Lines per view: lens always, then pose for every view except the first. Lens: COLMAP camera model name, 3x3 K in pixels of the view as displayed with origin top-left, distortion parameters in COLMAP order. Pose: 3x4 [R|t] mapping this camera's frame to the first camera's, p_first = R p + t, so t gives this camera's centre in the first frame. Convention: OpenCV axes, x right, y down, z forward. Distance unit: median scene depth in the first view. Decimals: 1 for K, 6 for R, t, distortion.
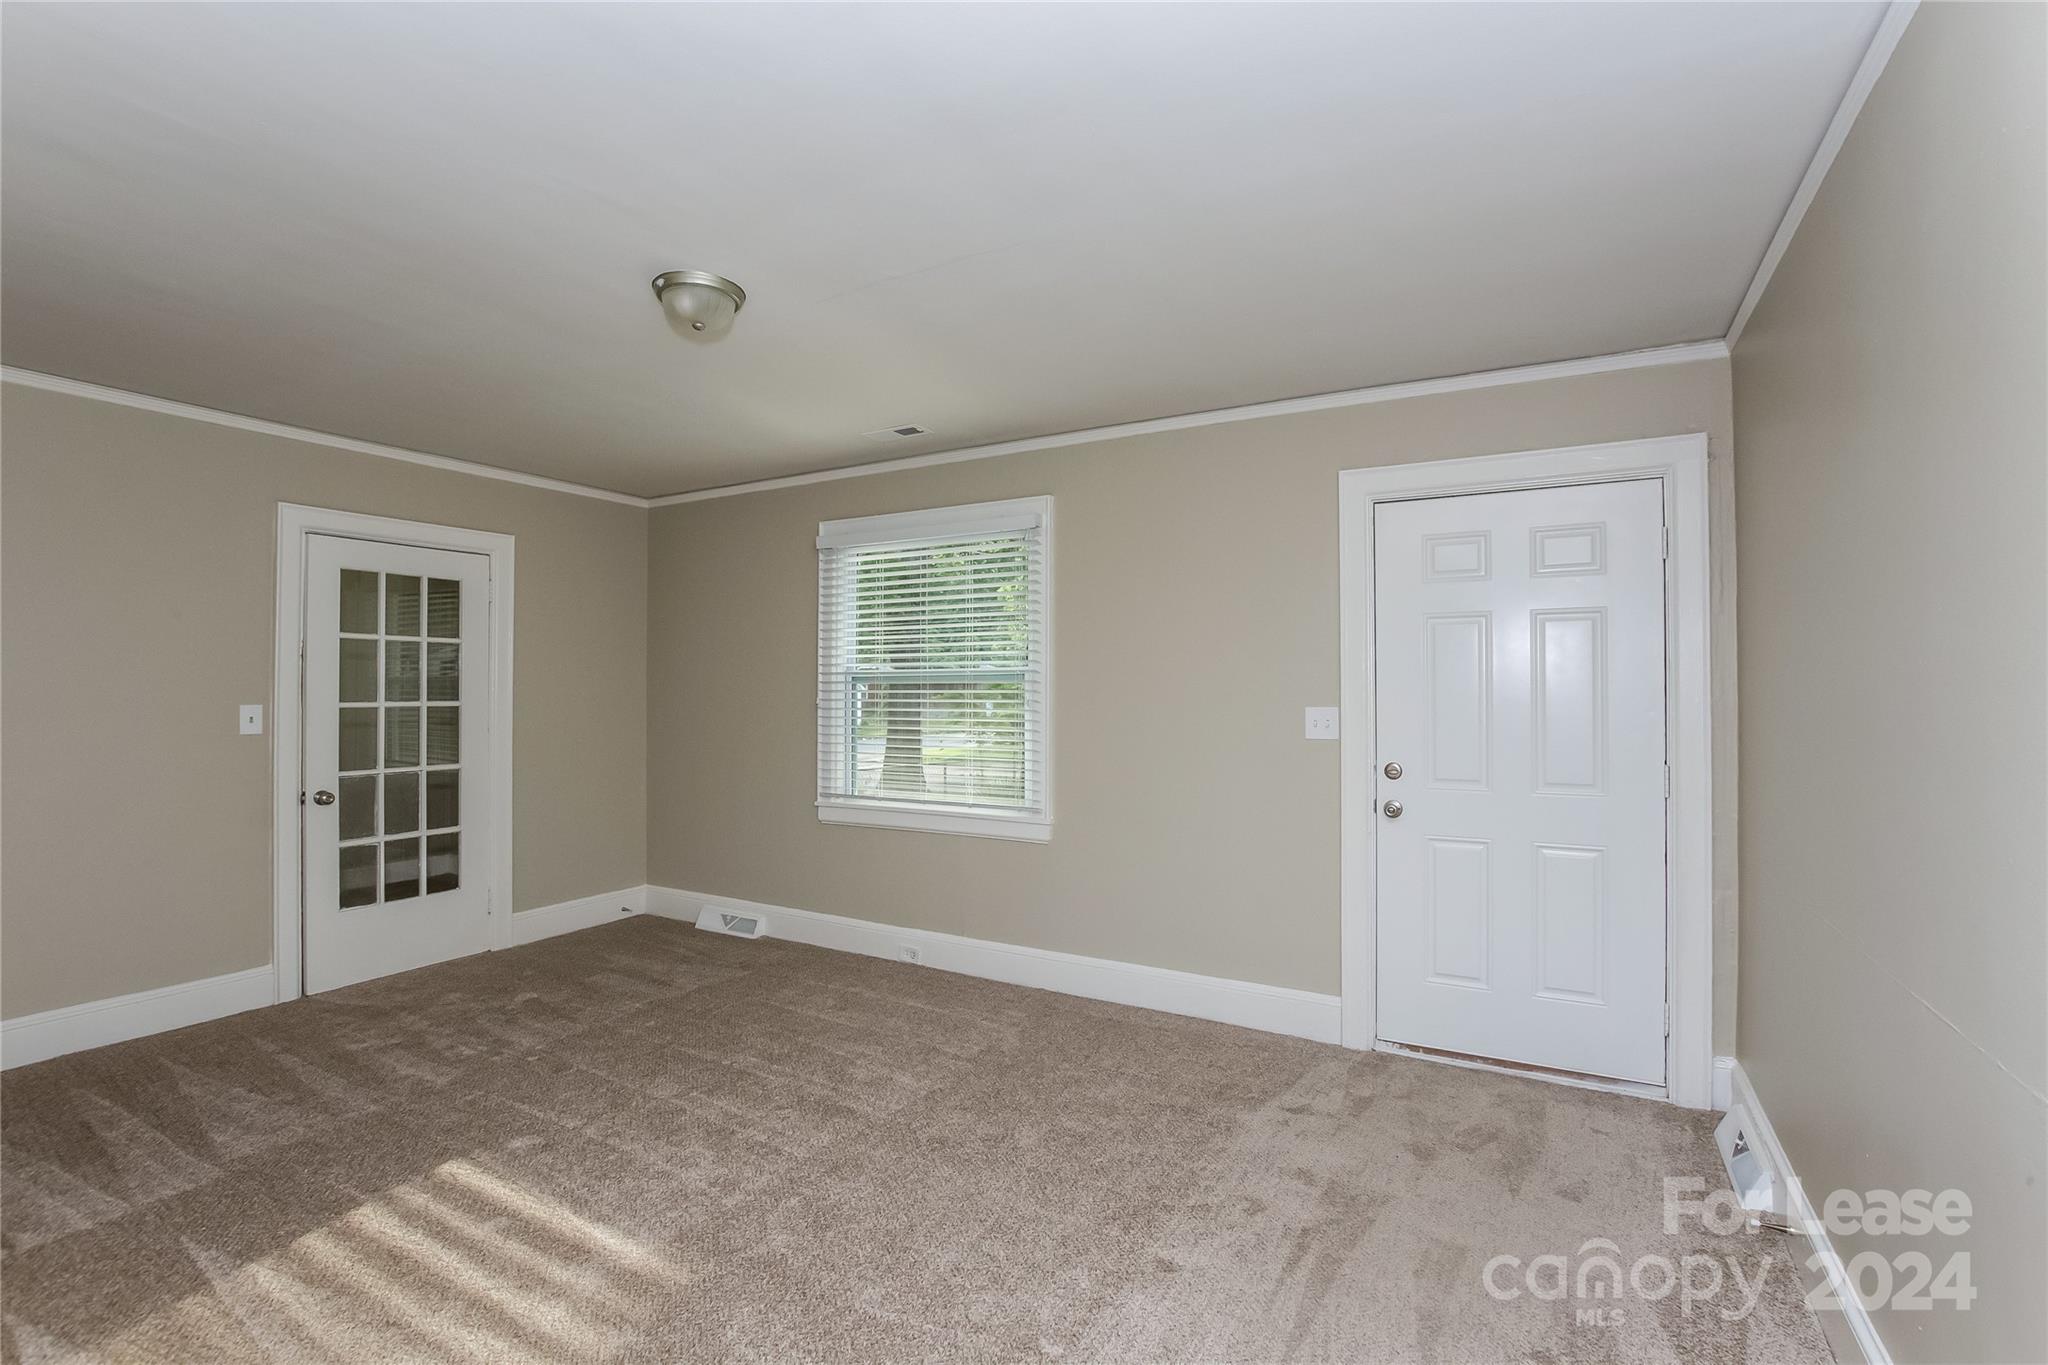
lens RADIAL K [[916.9, 0, 1031.7], [0, 916.9, 683.8], [0, 0, 1]] dist [-0.000836, 0.001063]
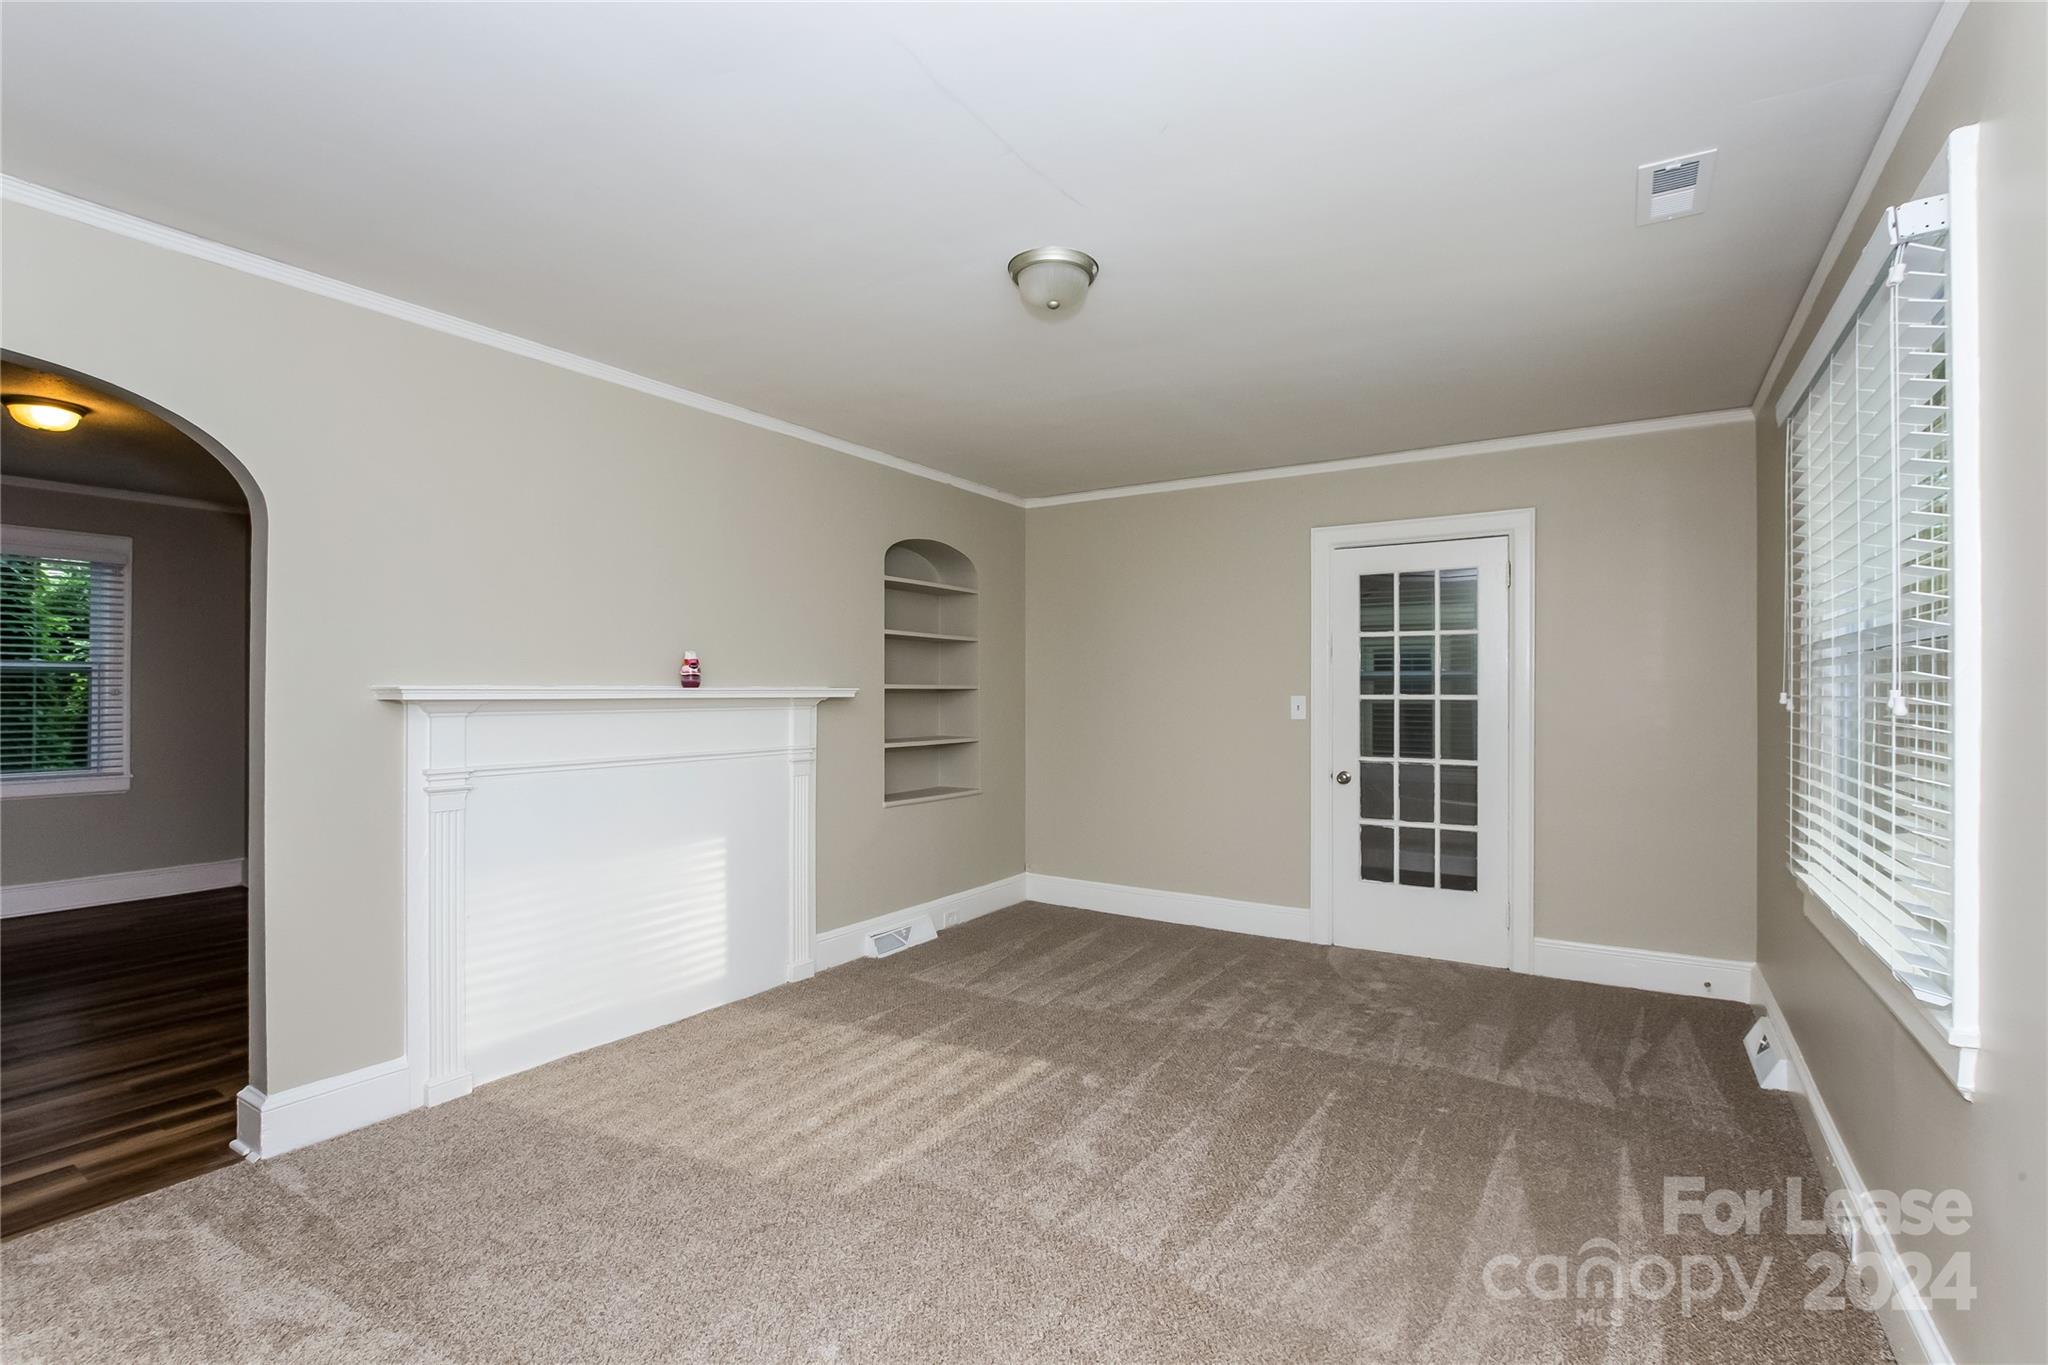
lens RADIAL K [[916.9, 0, 1028.0], [0, 916.9, 690.5], [0, 0, 1]] dist [-0.000836, 0.001063]
pose [[-0.015656, 0.002622, -0.999874, 0.370800], [0.004833, 0.999985, 0.002546, 0.010011], [0.999866, -0.004792, -0.015668, 0.607202]]
